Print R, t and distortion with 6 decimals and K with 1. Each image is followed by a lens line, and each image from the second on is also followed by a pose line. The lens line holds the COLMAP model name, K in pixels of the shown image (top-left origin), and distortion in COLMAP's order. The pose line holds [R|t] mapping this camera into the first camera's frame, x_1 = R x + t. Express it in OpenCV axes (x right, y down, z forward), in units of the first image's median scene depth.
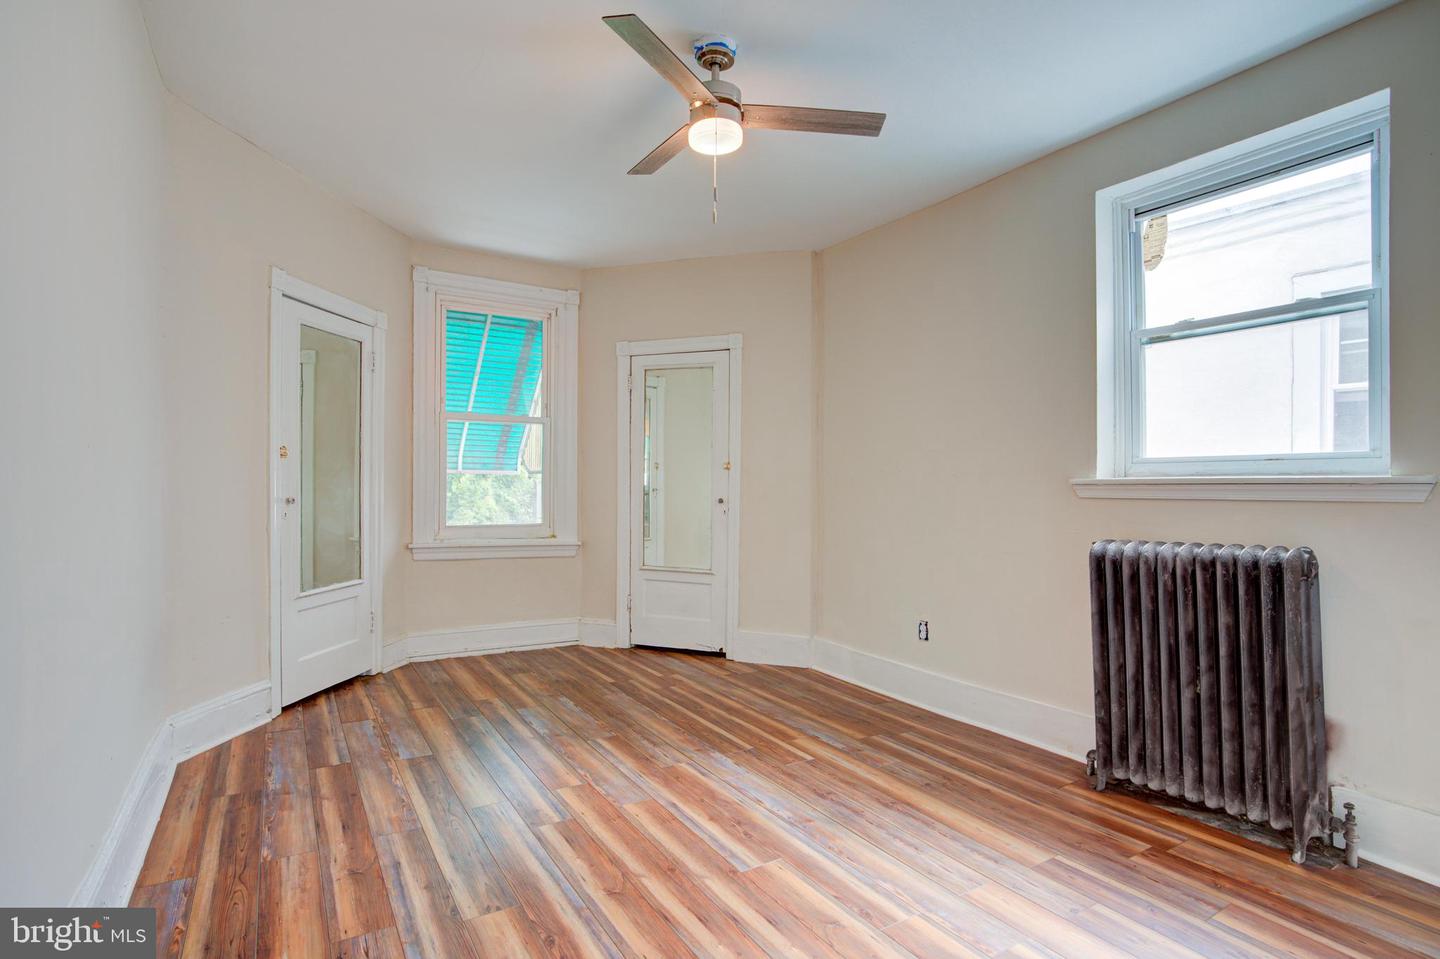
lens RADIAL K [[737.4, 0, 731.4], [0, 737.4, 473.8], [0, 0, 1]] dist [-0.042402, 0.011963]
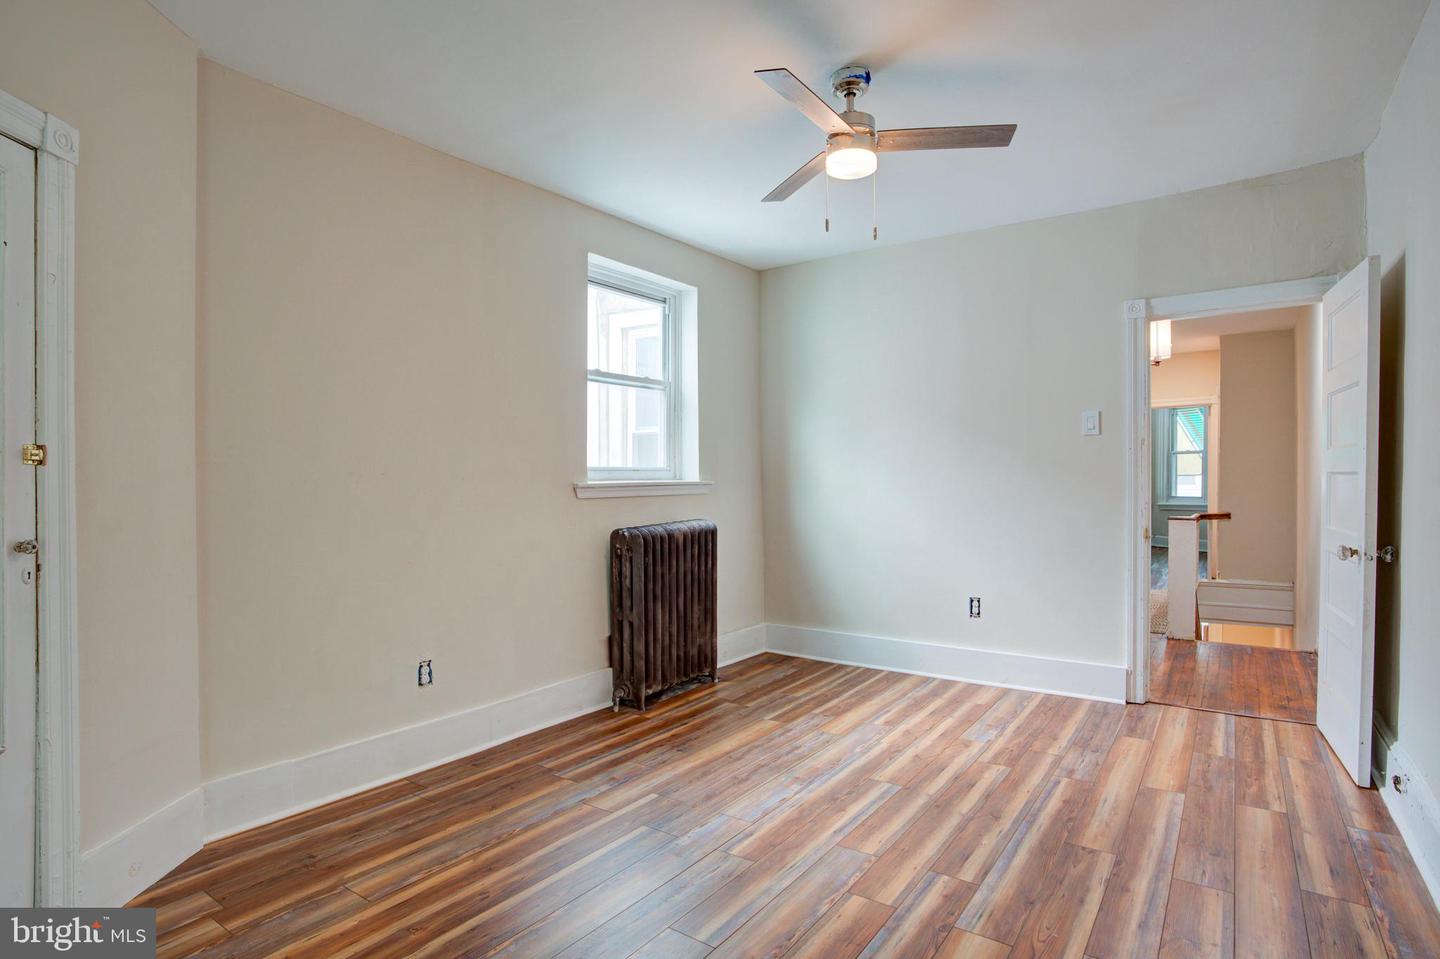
lens RADIAL K [[737.4, 0, 728.0], [0, 737.4, 480.3], [0, 0, 1]] dist [-0.042402, 0.011963]
pose [[-0.386158, 0.000560, 0.922432, -0.890793], [-0.008000, 0.999960, -0.003956, 0.007589], [-0.922398, -0.008907, -0.386138, 1.498652]]
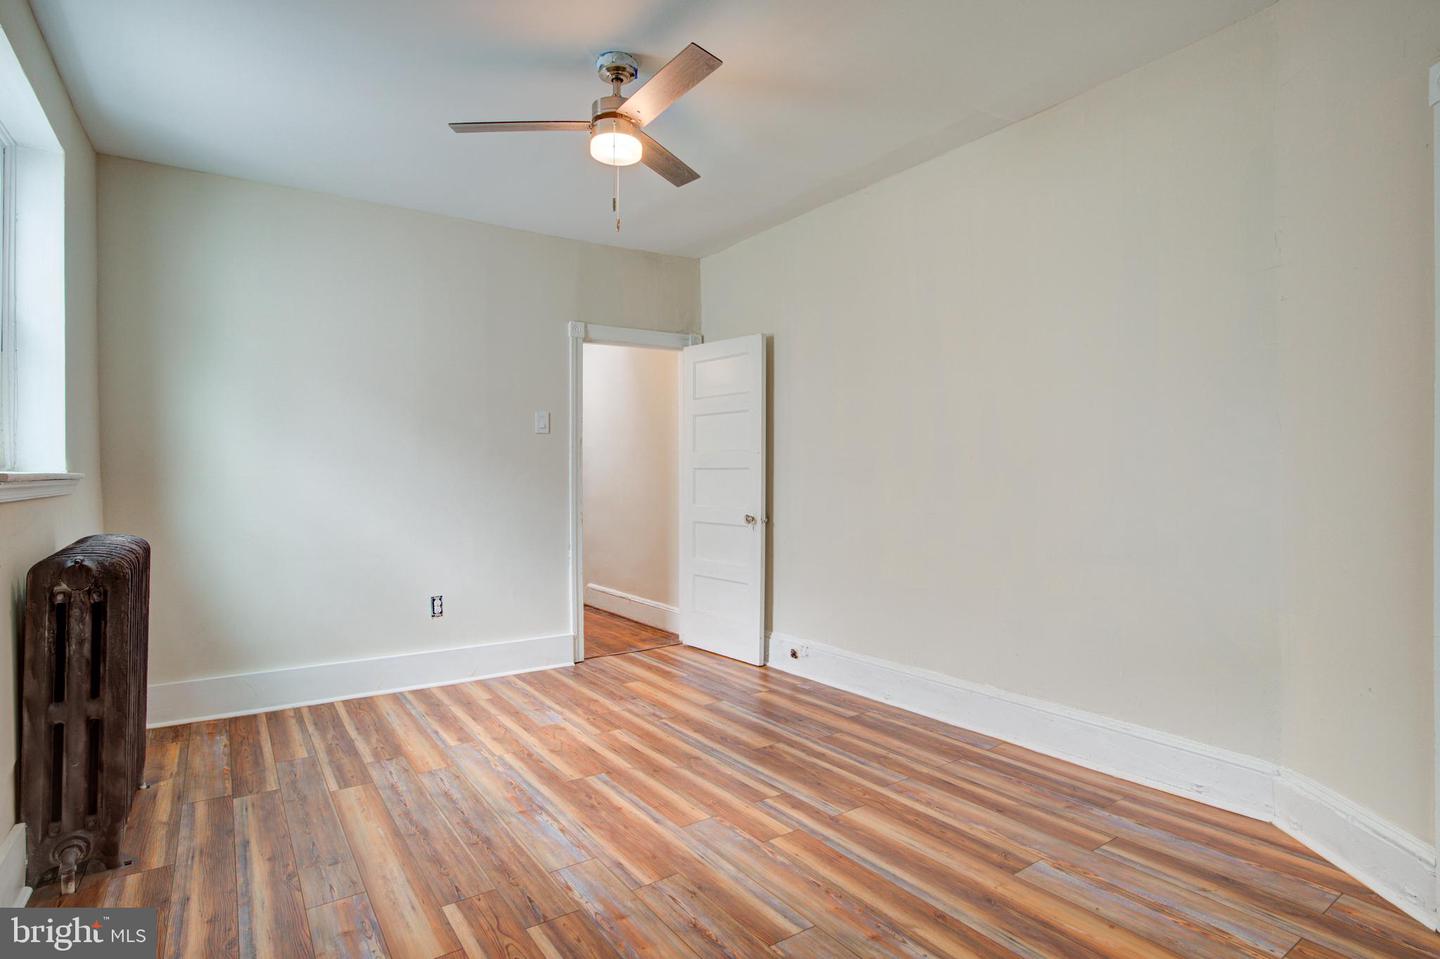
lens RADIAL K [[737.4, 0, 720.8], [0, 737.4, 476.8], [0, 0, 1]] dist [-0.042402, 0.011963]
pose [[-0.999415, 0.000044, -0.034190, -0.129160], [0.000426, 0.999938, -0.011164, 0.022063], [0.034188, -0.011172, -0.999353, 1.949526]]
